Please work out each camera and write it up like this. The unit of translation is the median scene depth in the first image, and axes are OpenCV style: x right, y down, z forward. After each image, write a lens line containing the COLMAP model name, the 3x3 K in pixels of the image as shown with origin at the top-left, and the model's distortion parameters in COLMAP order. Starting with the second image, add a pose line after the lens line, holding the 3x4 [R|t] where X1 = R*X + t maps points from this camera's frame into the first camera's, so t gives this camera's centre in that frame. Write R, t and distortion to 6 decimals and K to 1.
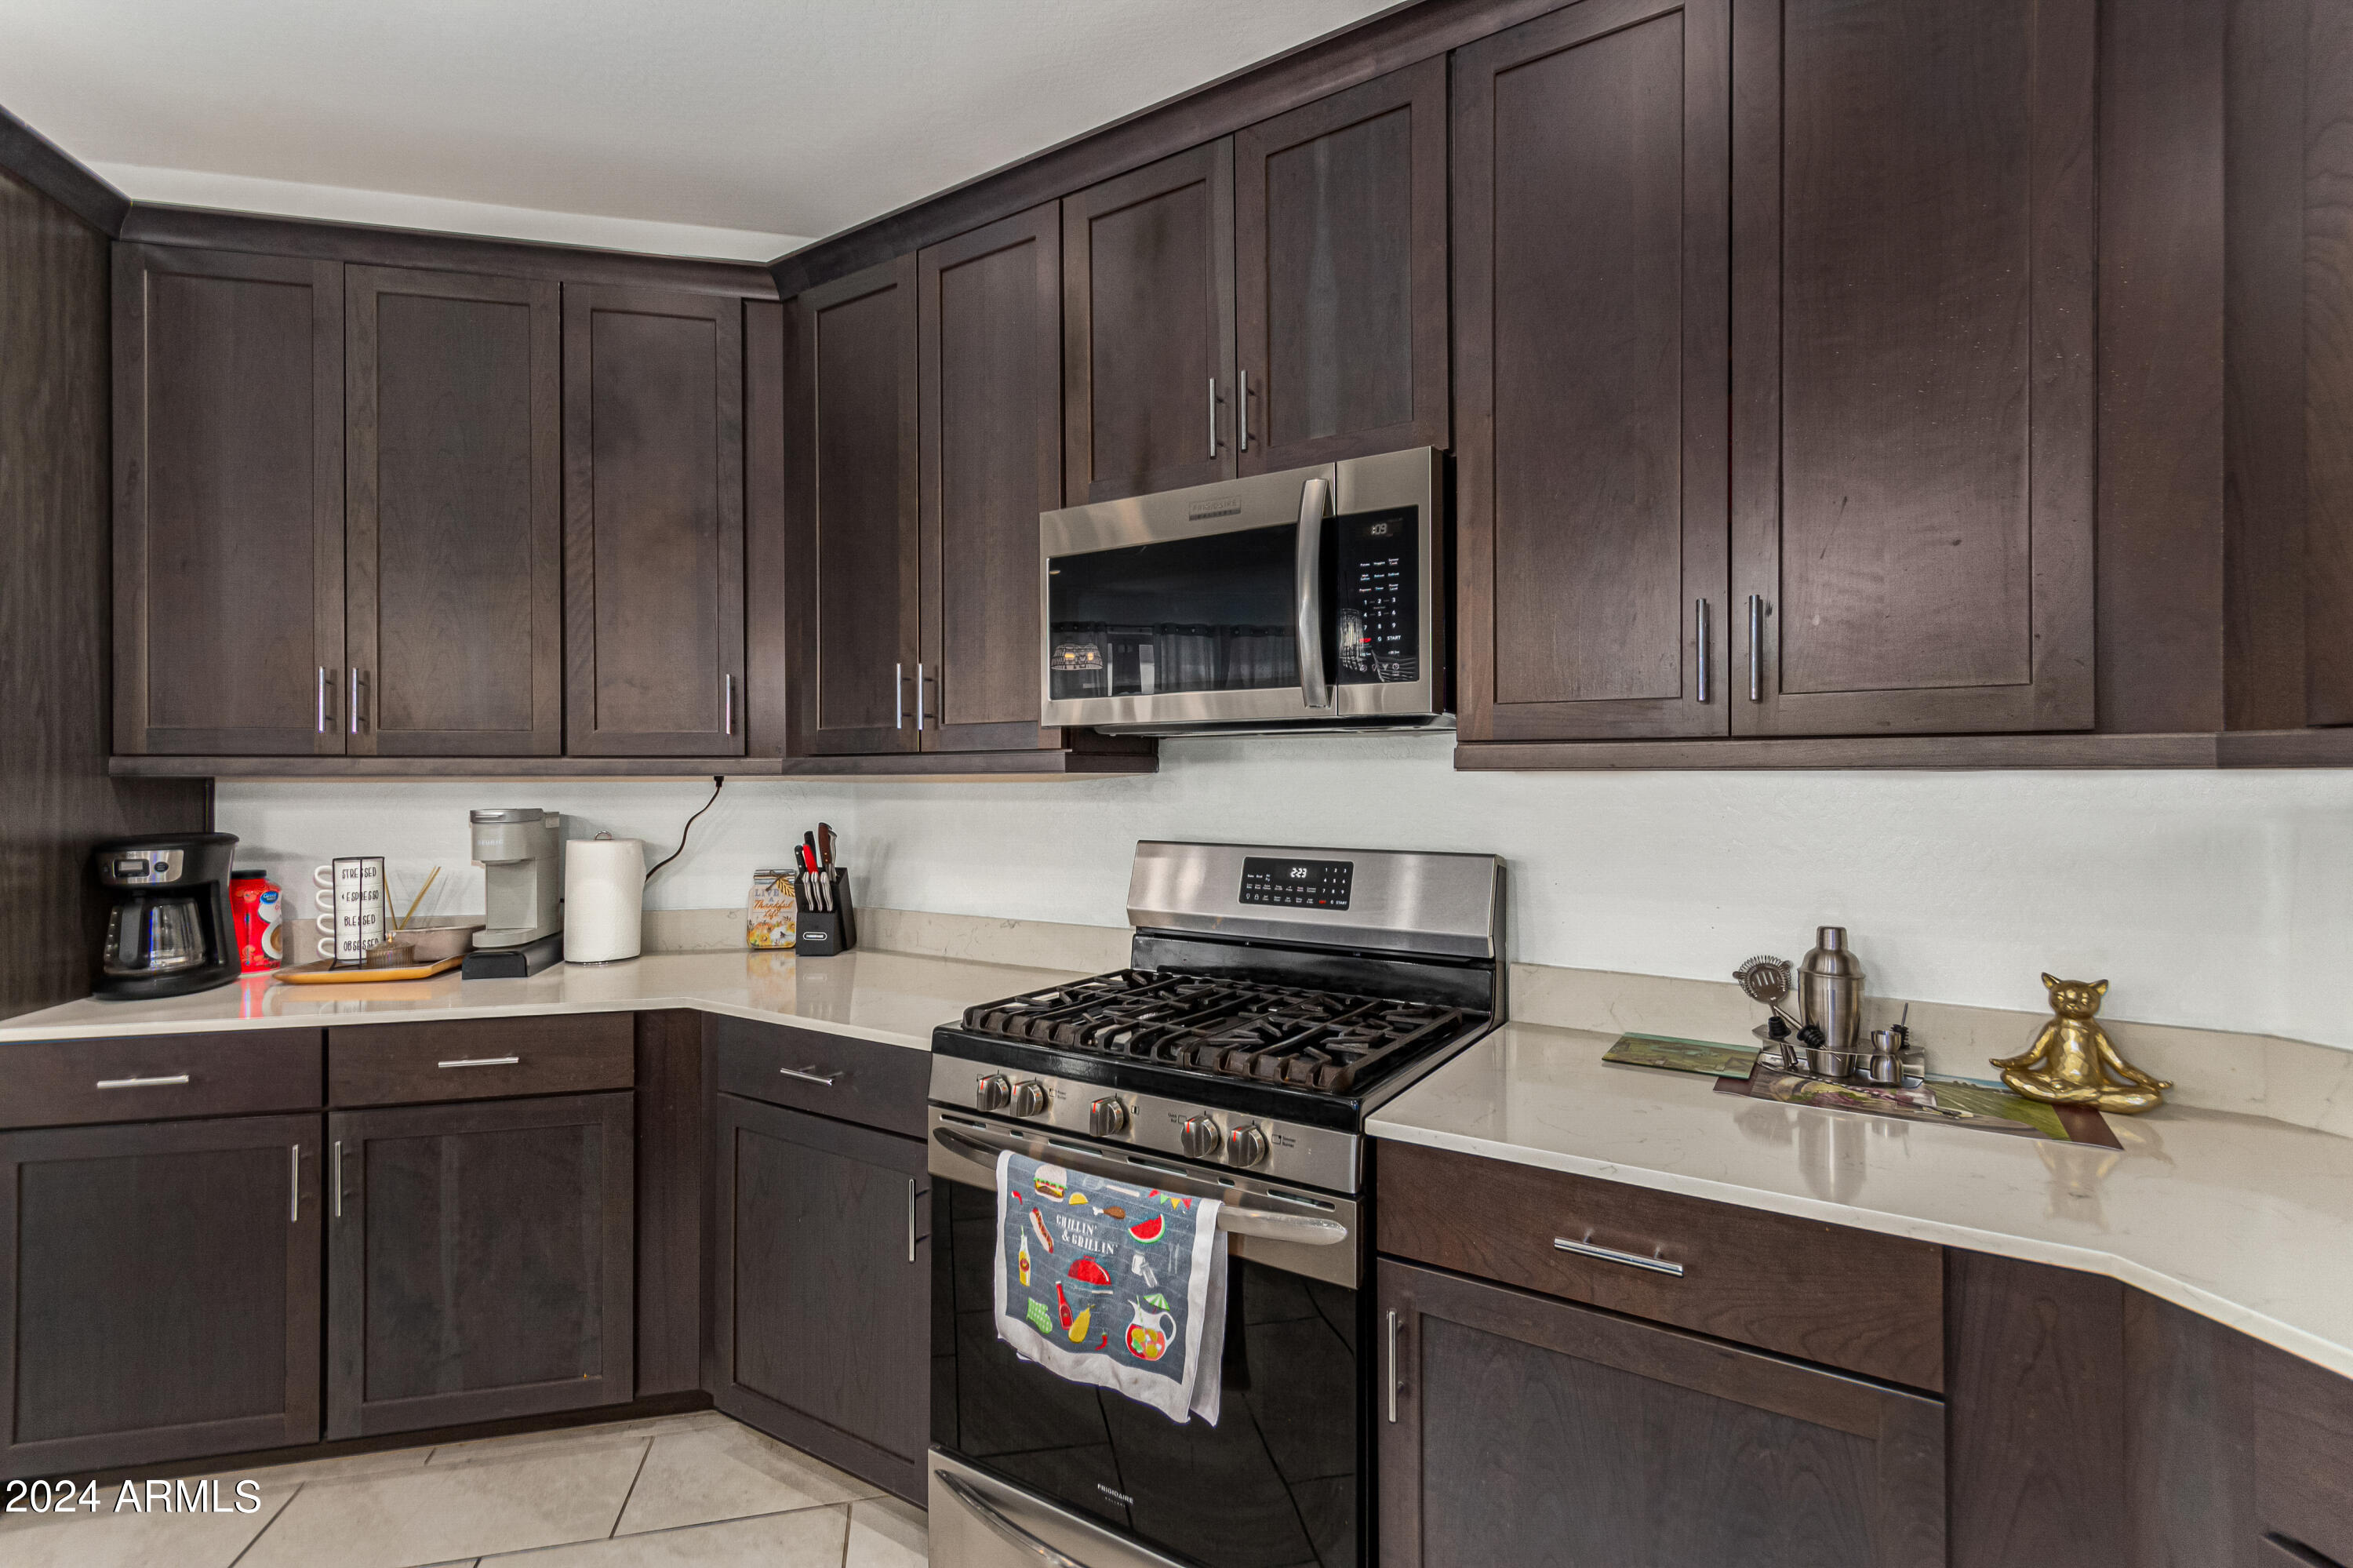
lens RADIAL K [[1067.5, 0, 1180.6], [0, 1067.5, 781.4], [0, 0, 1]] dist [0.004968, -0.000217]
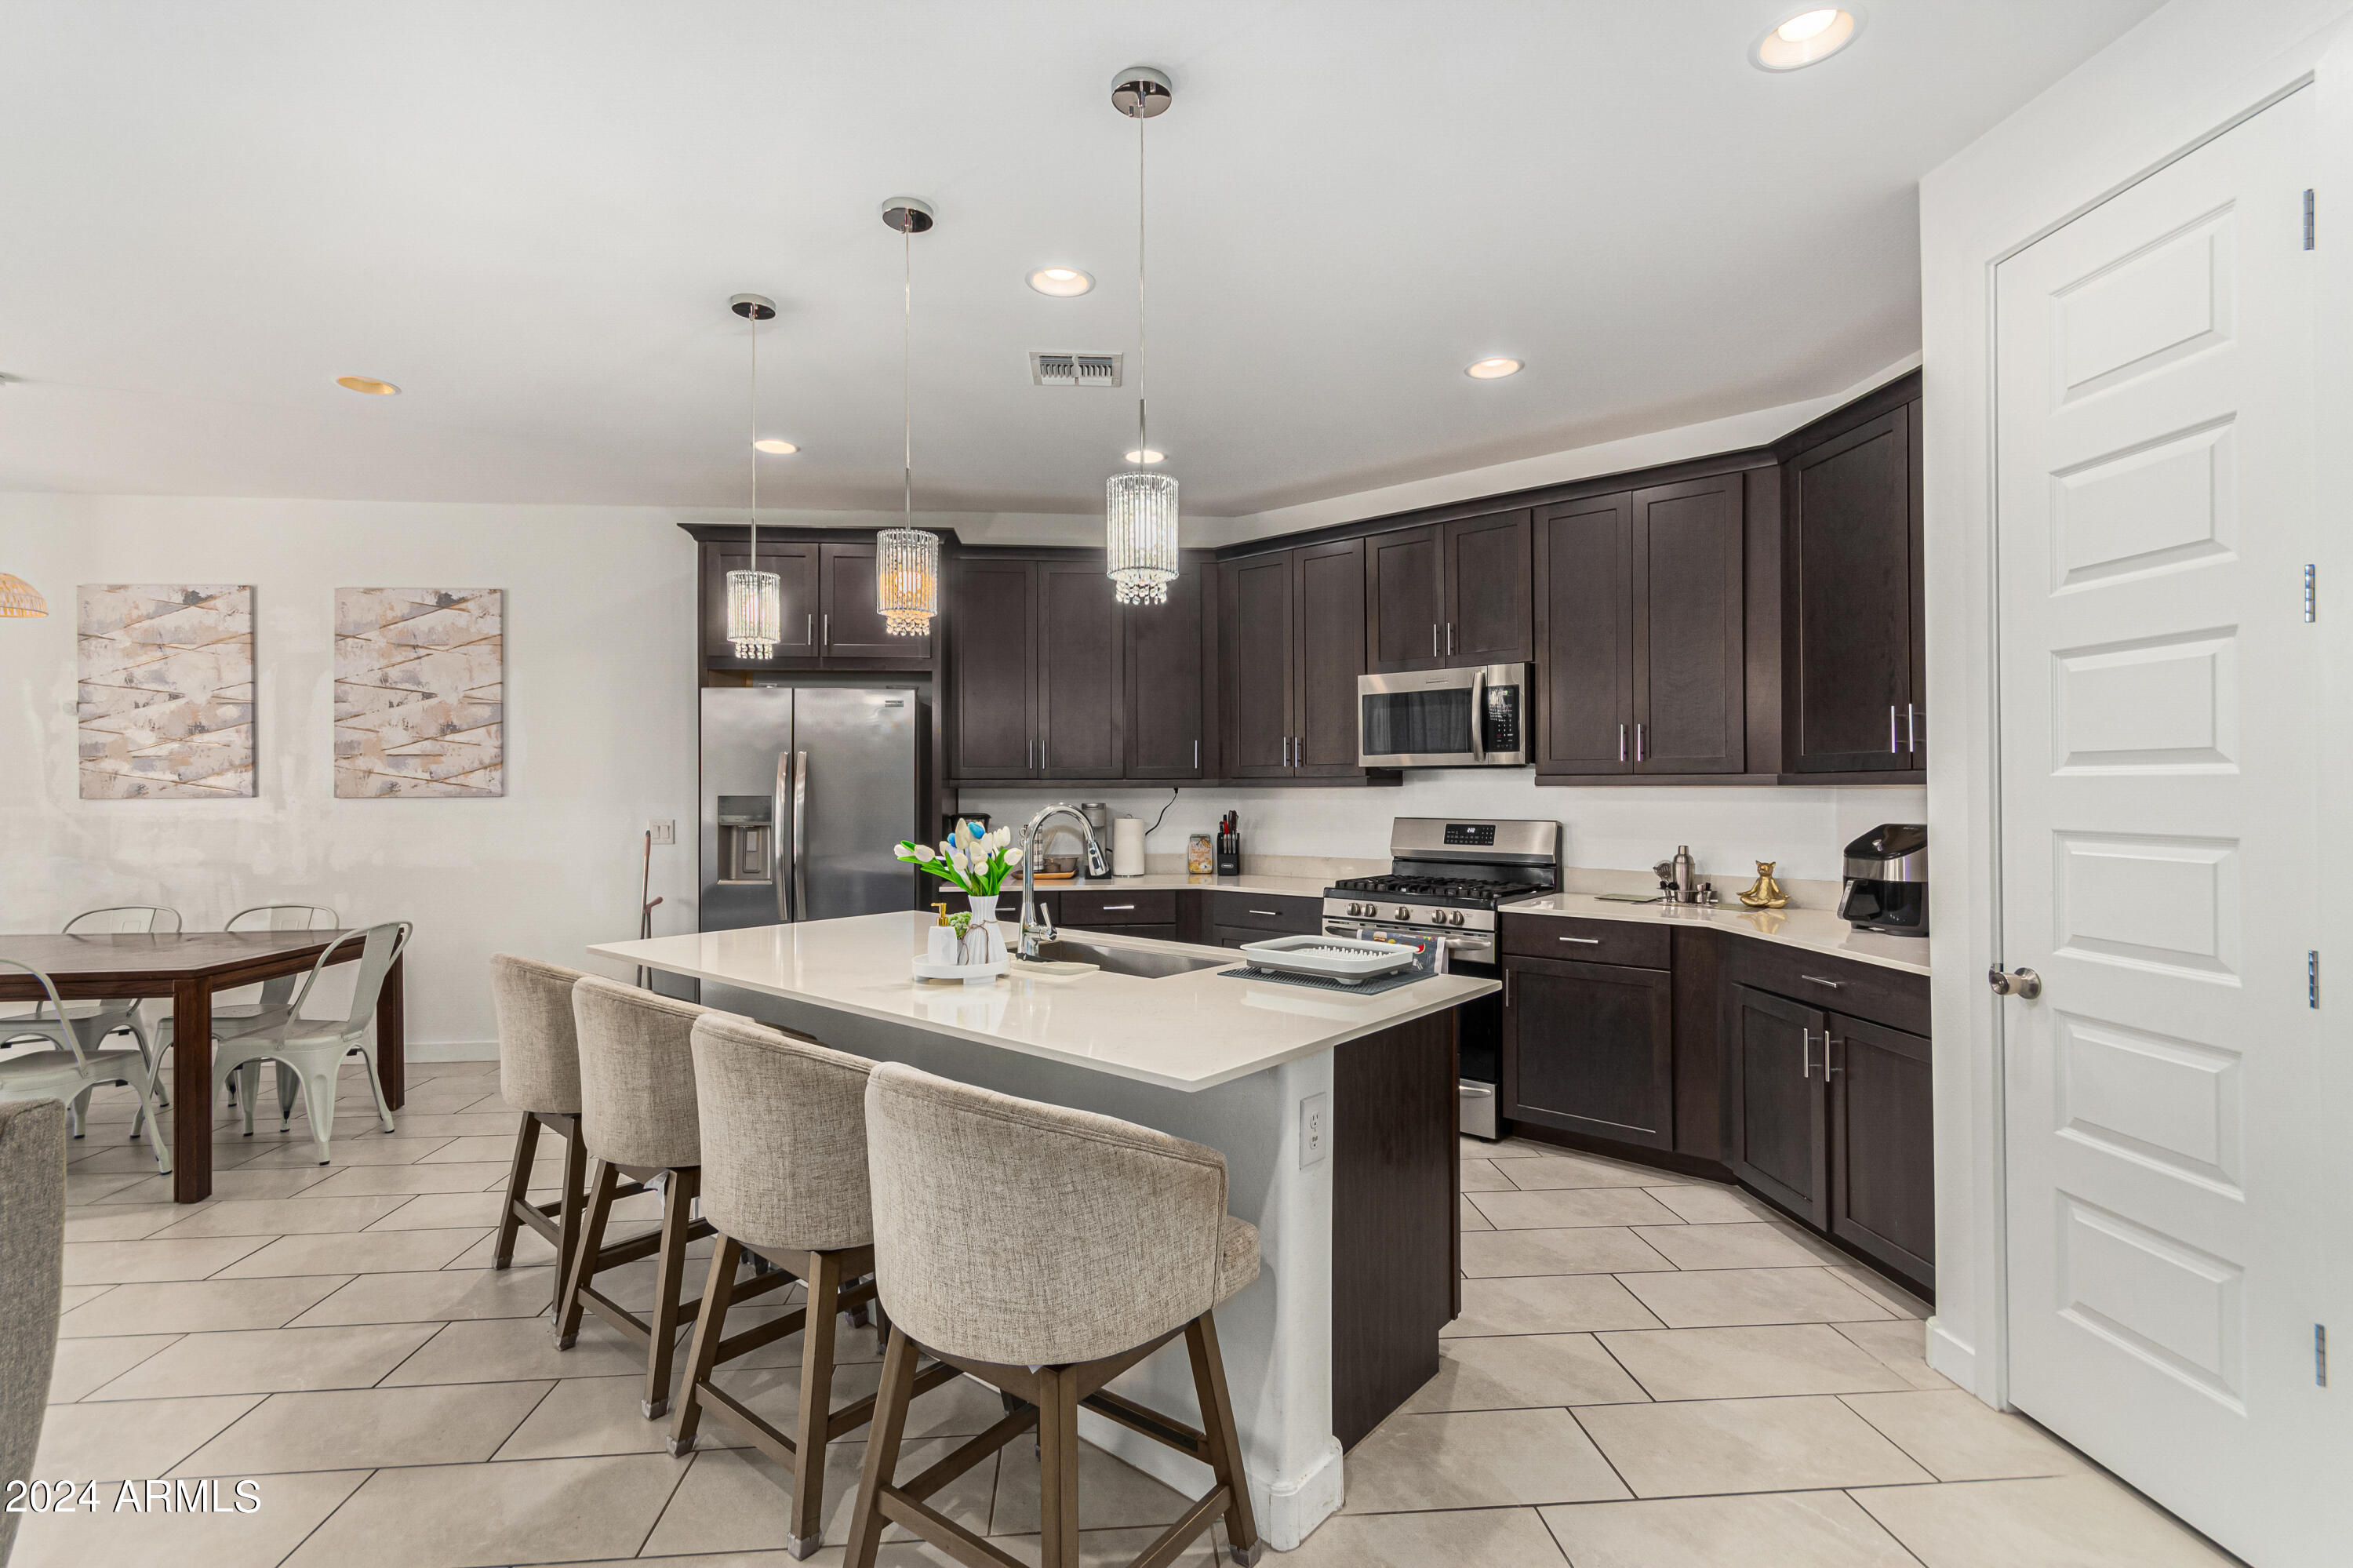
lens RADIAL K [[1067.5, 0, 1181.9], [0, 1067.5, 791.9], [0, 0, 1]] dist [0.004968, -0.000217]
pose [[0.991113, -0.000652, -0.133020, -0.239393], [0.000712, 1.000000, 0.000405, 0.002645], [0.133019, -0.000496, 0.991113, -1.628015]]
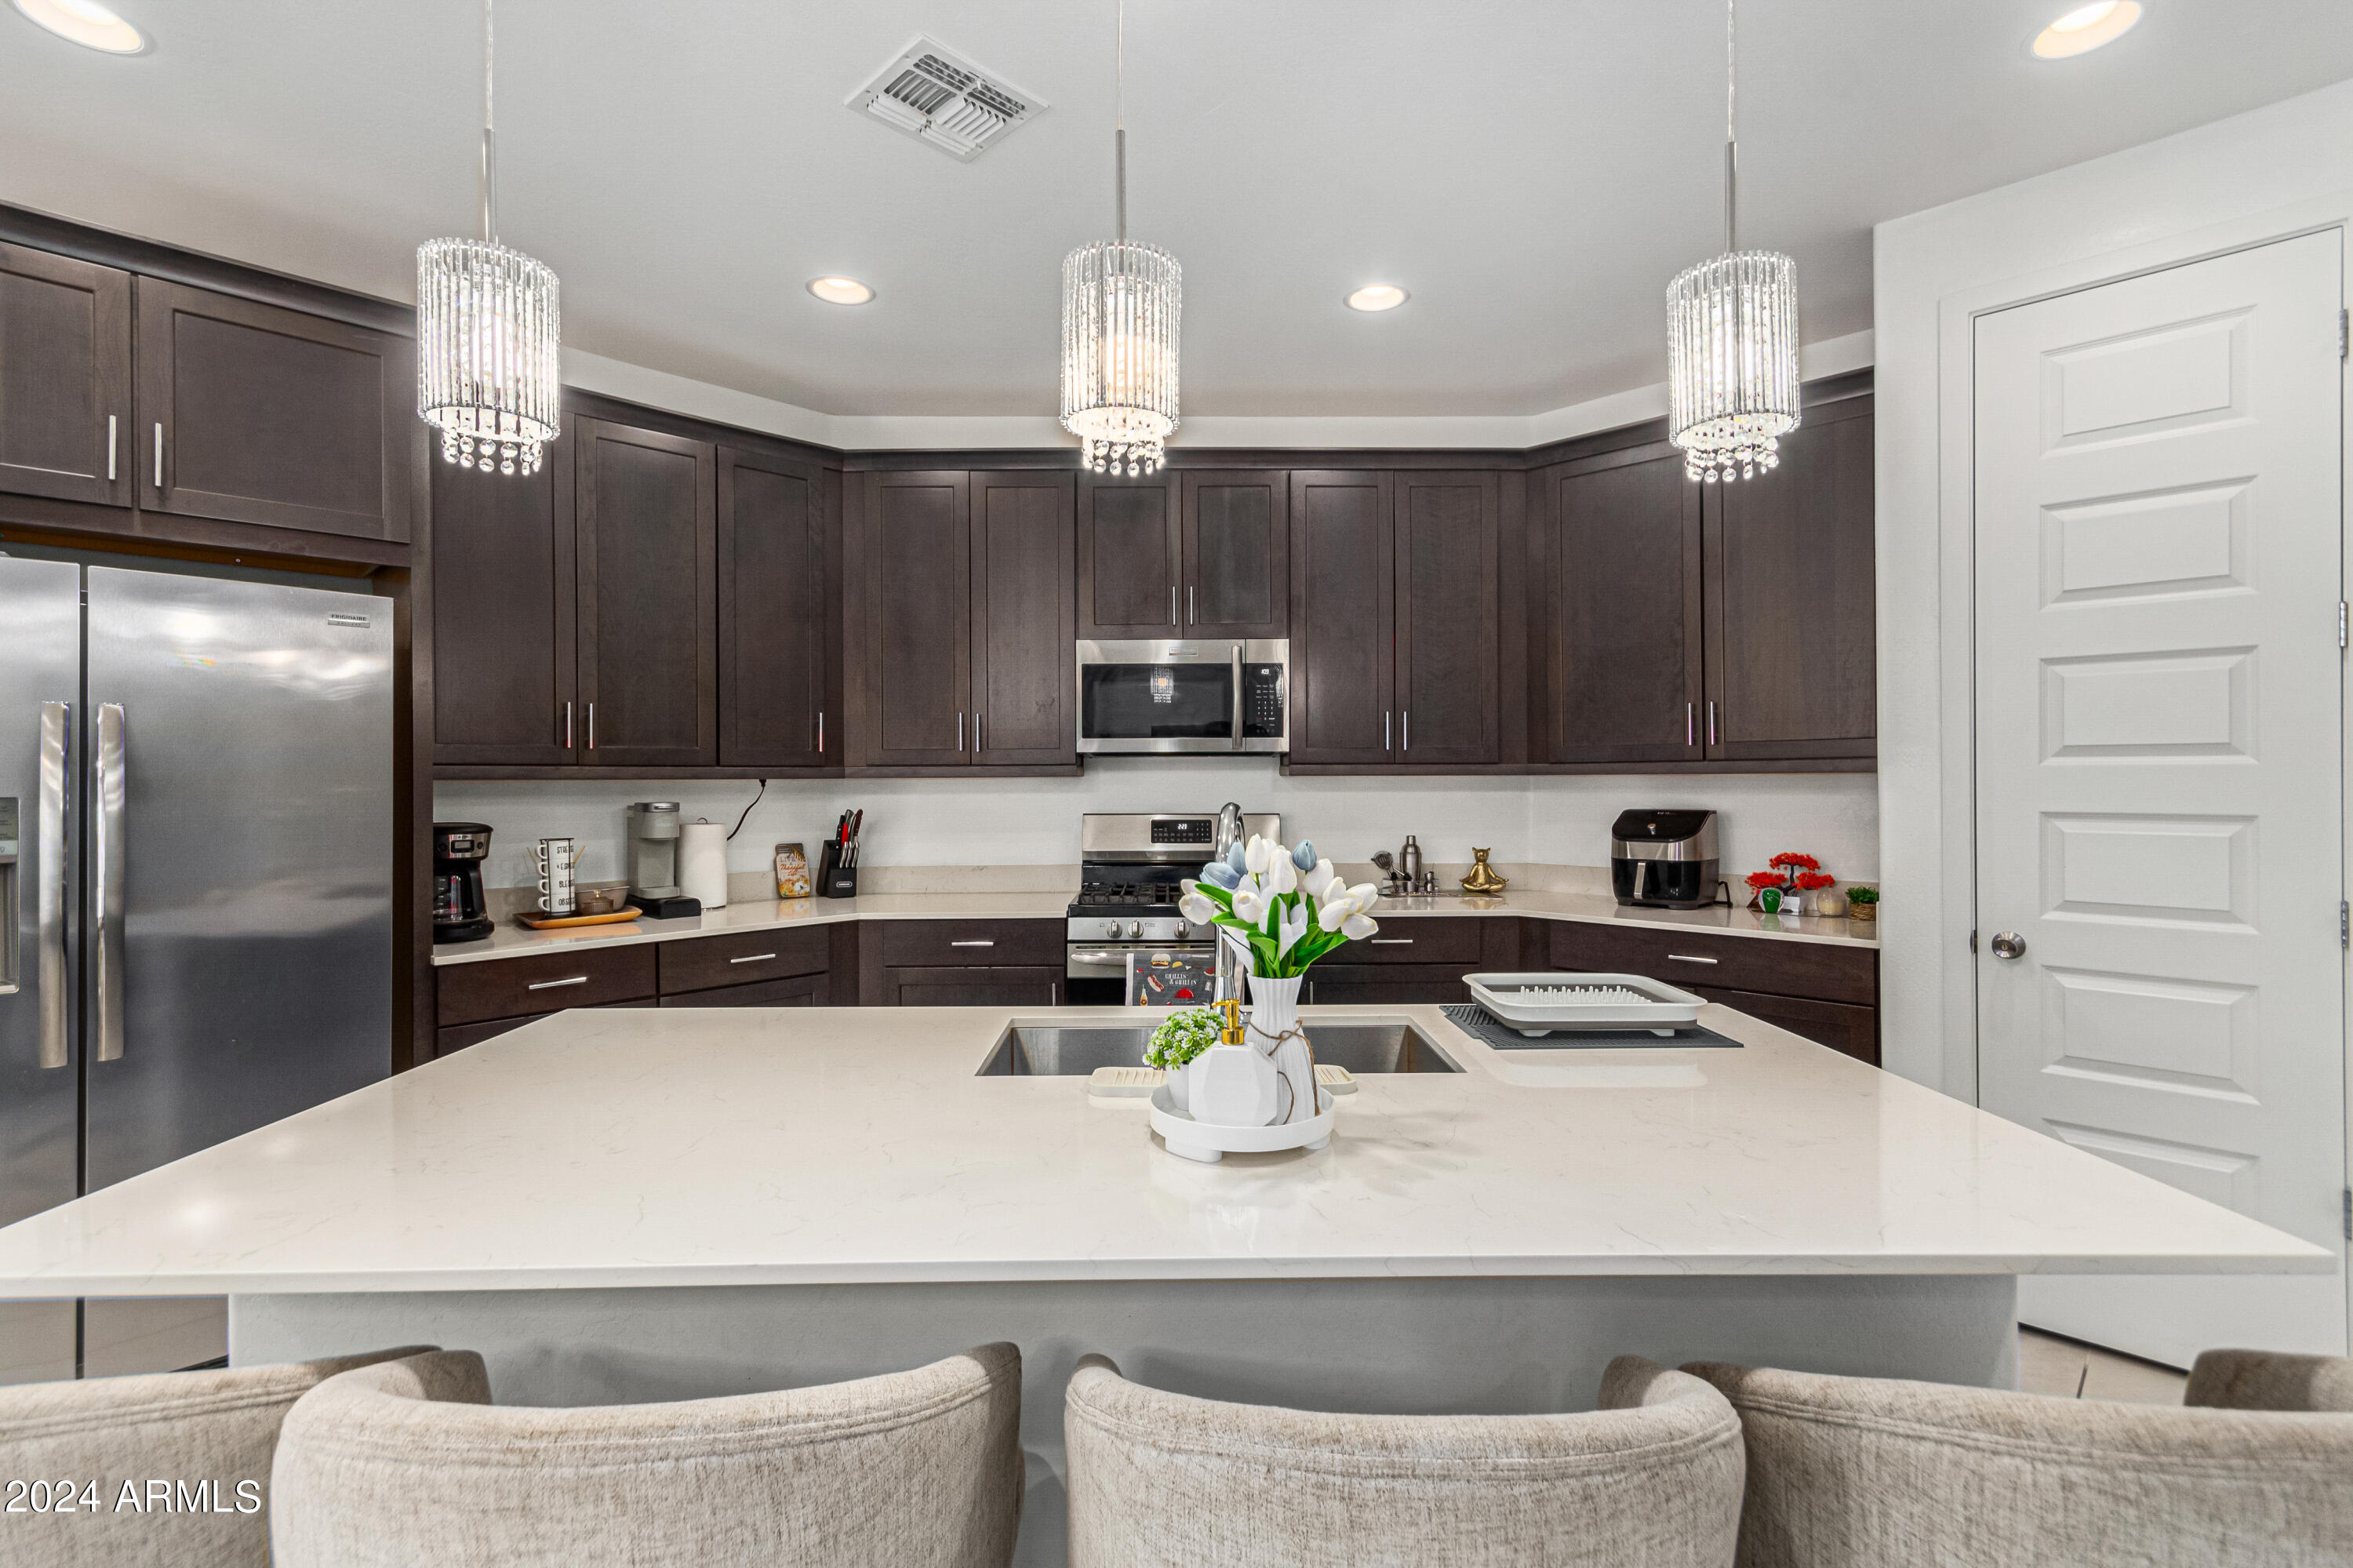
lens RADIAL K [[1067.5, 0, 1193.5], [0, 1067.5, 783.7], [0, 0, 1]] dist [0.004968, -0.000217]
pose [[0.832557, -0.003296, 0.553929, -1.184233], [0.003371, 0.999994, 0.000884, 0.004687], [-0.553928, 0.001131, 0.832564, -0.811638]]
